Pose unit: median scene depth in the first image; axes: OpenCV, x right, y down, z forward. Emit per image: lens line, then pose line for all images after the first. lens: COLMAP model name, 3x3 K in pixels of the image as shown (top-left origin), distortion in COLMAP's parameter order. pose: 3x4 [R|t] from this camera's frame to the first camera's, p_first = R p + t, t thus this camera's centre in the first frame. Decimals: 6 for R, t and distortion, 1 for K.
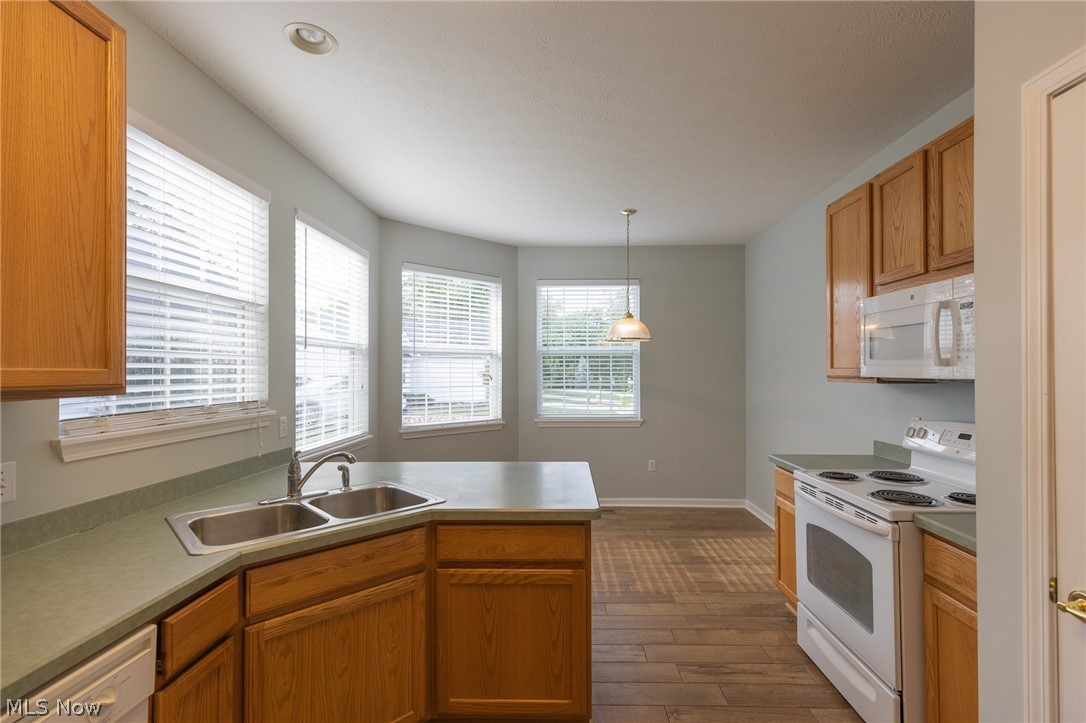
lens RADIAL K [[491.4, 0, 551.3], [0, 491.4, 365.9], [0, 0, 1]] dist [0.006928, -0.000946]
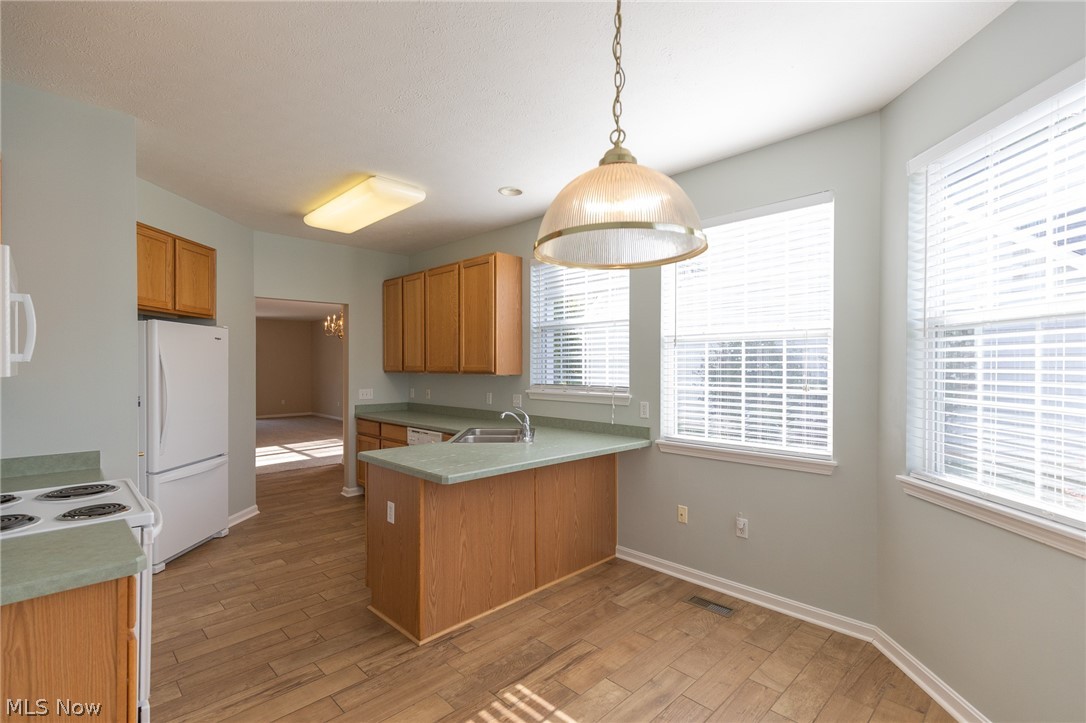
lens RADIAL K [[491.4, 0, 551.3], [0, 491.4, 365.9], [0, 0, 1]] dist [0.006928, -0.000946]
pose [[-0.678660, 0.003350, -0.734445, 0.676244], [0.009213, 0.999950, -0.003952, 0.014726], [0.734395, -0.009449, -0.678656, 2.036296]]
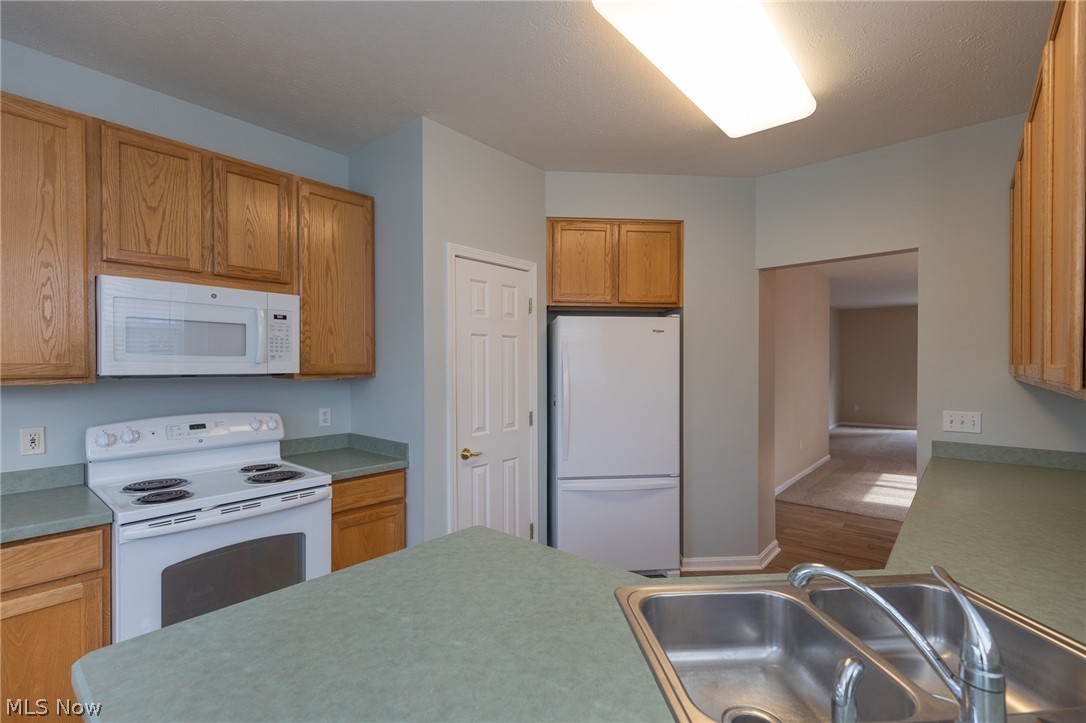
lens RADIAL K [[487.5, 0, 546.9], [0, 487.5, 365.4], [0, 0, 1]] dist [0.002956, -0.000878]
pose [[-0.780099, 0.003047, 0.625648, -0.424961], [-0.003088, 0.999957, -0.008721, 0.012612], [-0.625648, -0.008735, -0.780057, 1.273622]]
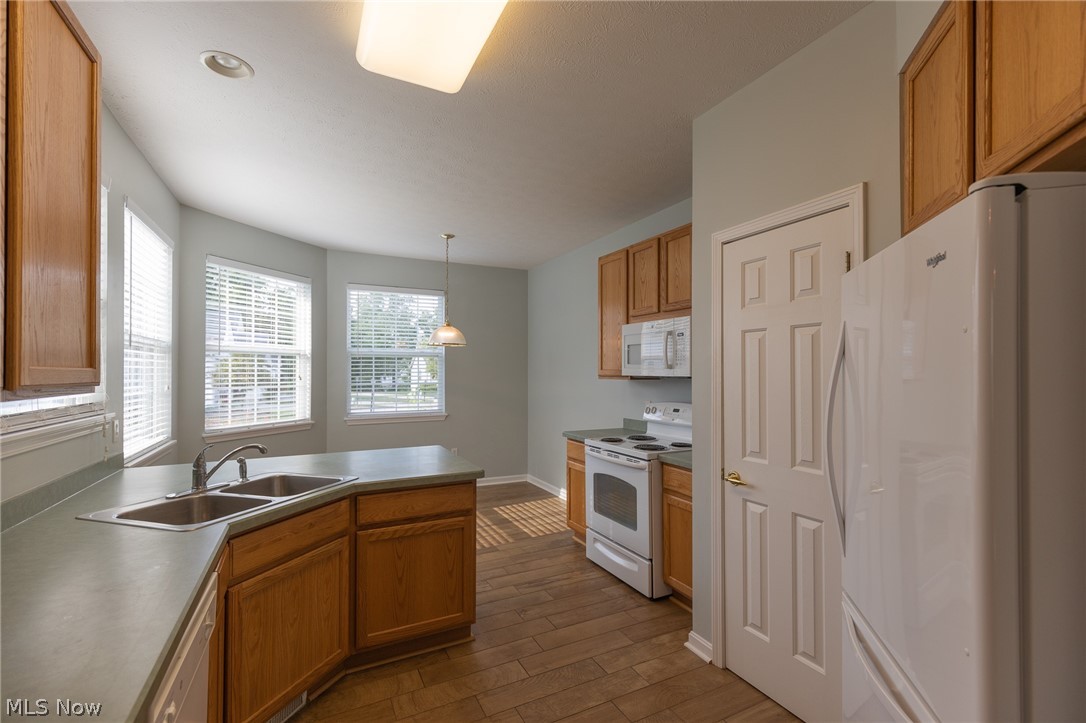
lens RADIAL K [[487.5, 0, 546.9], [0, 487.5, 365.4], [0, 0, 1]] dist [0.002956, -0.000878]
pose [[0.879444, 0.008120, 0.475933, -0.324297], [-0.006874, 0.999967, -0.004360, -0.000774], [-0.475953, 0.000562, 0.879471, -0.241772]]
